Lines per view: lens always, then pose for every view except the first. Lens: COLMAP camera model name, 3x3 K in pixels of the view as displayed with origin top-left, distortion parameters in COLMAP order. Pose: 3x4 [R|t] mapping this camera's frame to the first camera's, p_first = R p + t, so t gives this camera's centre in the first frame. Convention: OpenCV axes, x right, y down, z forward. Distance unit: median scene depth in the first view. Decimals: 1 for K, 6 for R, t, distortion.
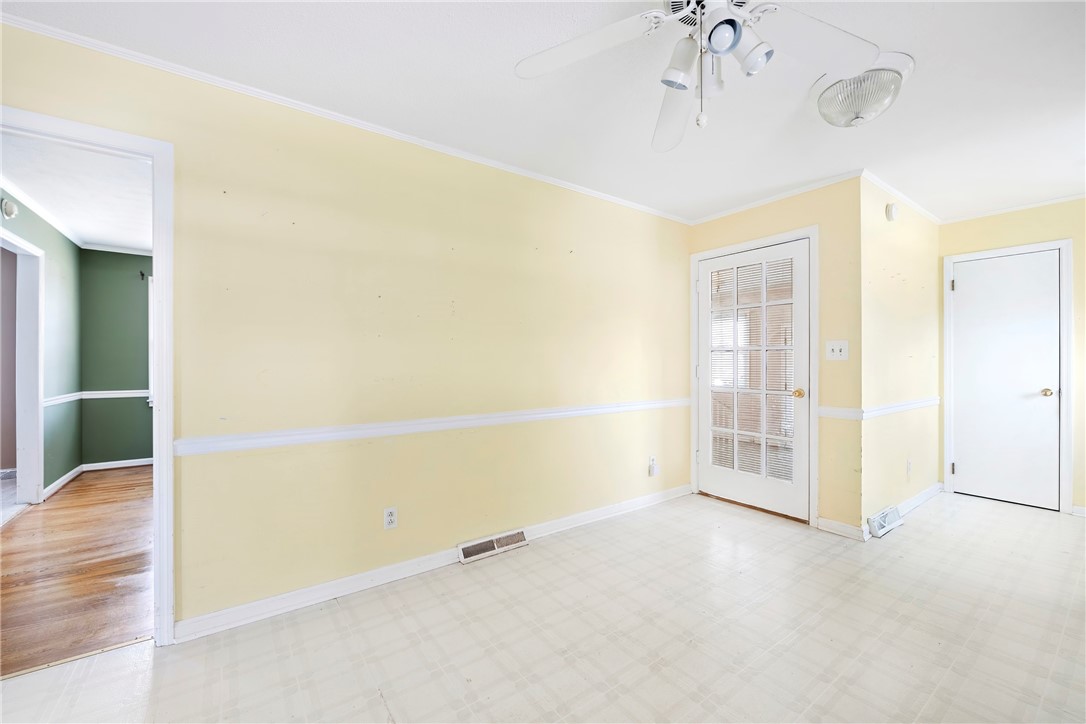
lens RADIAL K [[442.1, 0, 539.7], [0, 442.1, 357.1], [0, 0, 1]] dist [-0.001577, -0.000202]
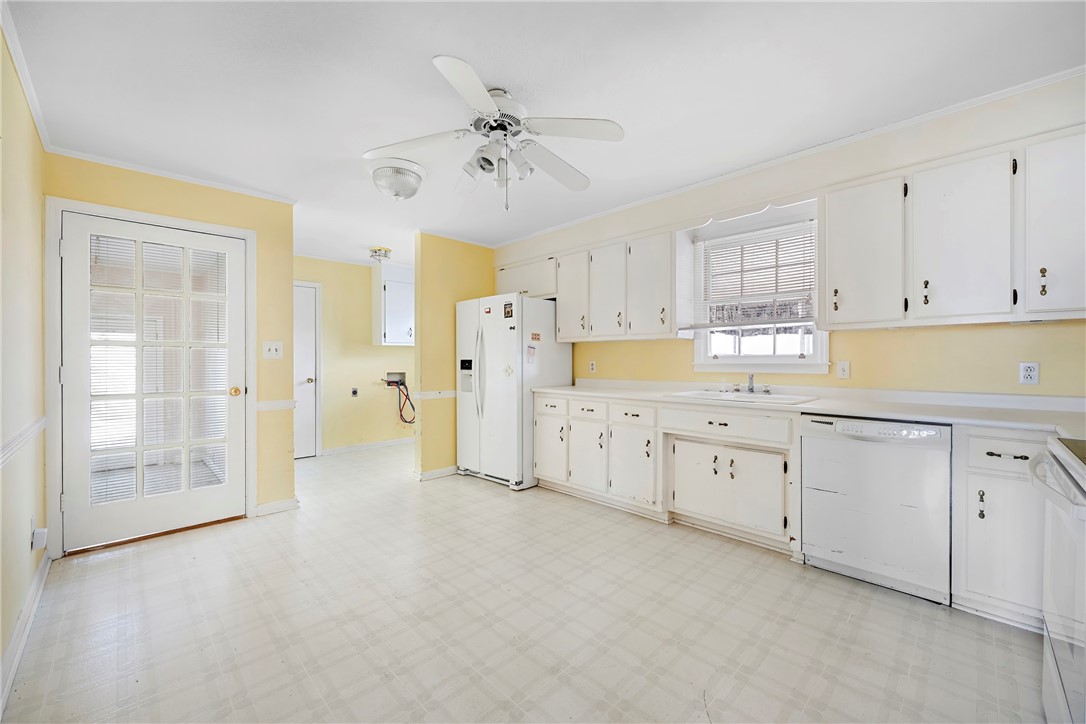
lens RADIAL K [[442.1, 0, 539.9], [0, 442.1, 362.8], [0, 0, 1]] dist [-0.001577, -0.000202]
pose [[-0.159867, -0.006602, 0.987116, -0.509649], [-0.002870, 0.999977, 0.006223, 0.007918], [-0.987134, -0.001838, -0.159882, 0.478158]]
